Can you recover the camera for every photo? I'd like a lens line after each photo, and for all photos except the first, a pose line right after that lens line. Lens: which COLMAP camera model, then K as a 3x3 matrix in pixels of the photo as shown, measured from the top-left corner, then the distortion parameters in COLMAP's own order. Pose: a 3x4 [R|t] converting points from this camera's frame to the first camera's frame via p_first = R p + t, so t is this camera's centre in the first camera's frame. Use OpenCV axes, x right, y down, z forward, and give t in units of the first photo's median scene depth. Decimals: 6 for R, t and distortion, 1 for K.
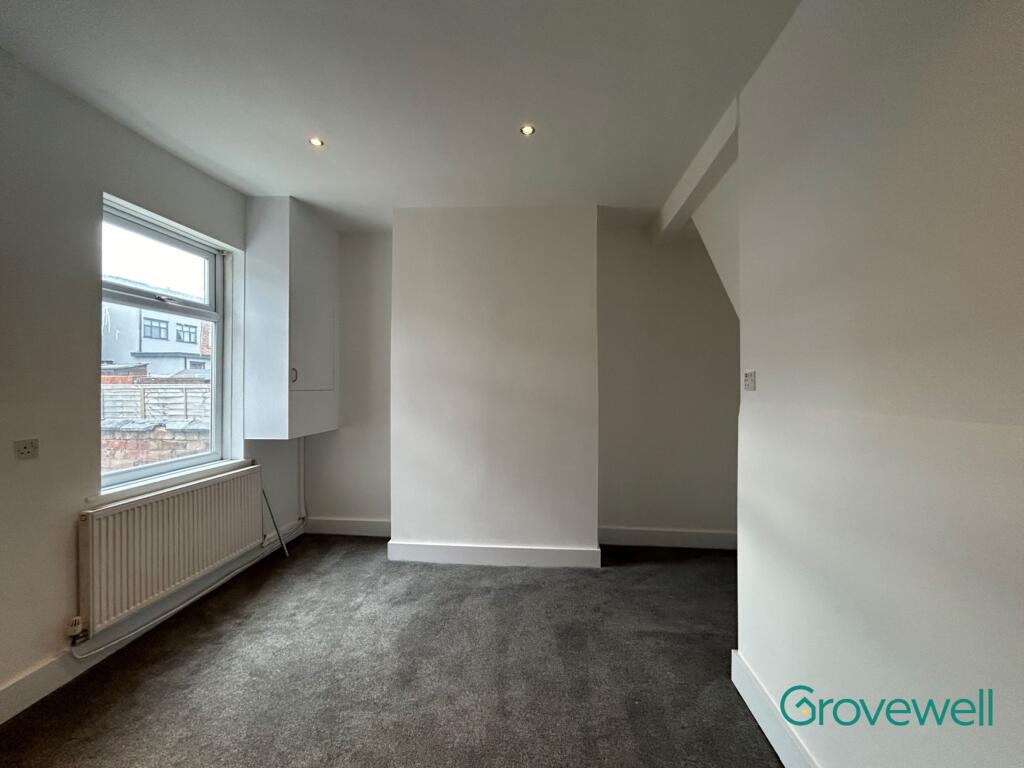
lens RADIAL K [[415.0, 0, 510.6], [0, 415.0, 381.4], [0, 0, 1]] dist [-0.003533, 0.001549]
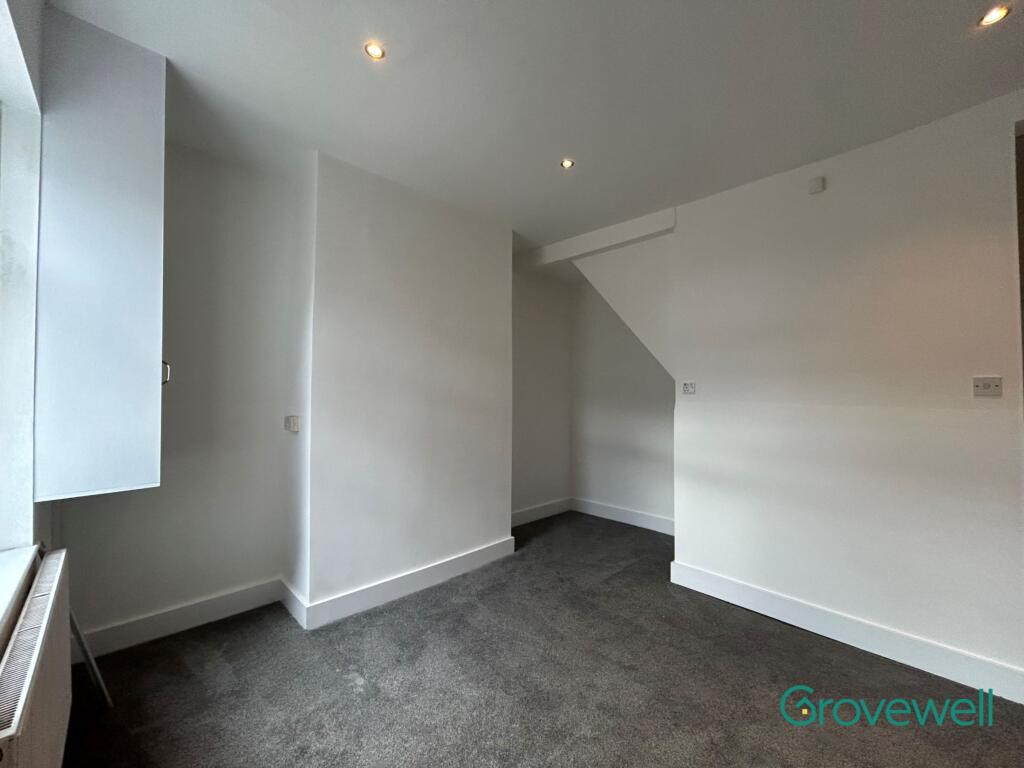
lens RADIAL K [[415.0, 0, 511.2], [0, 415.0, 380.0], [0, 0, 1]] dist [-0.003533, 0.001549]
pose [[0.659247, 0.017499, 0.751723, -0.761514], [-0.009664, 0.999844, -0.014800, -0.001672], [-0.751864, 0.002493, 0.659313, 0.314684]]
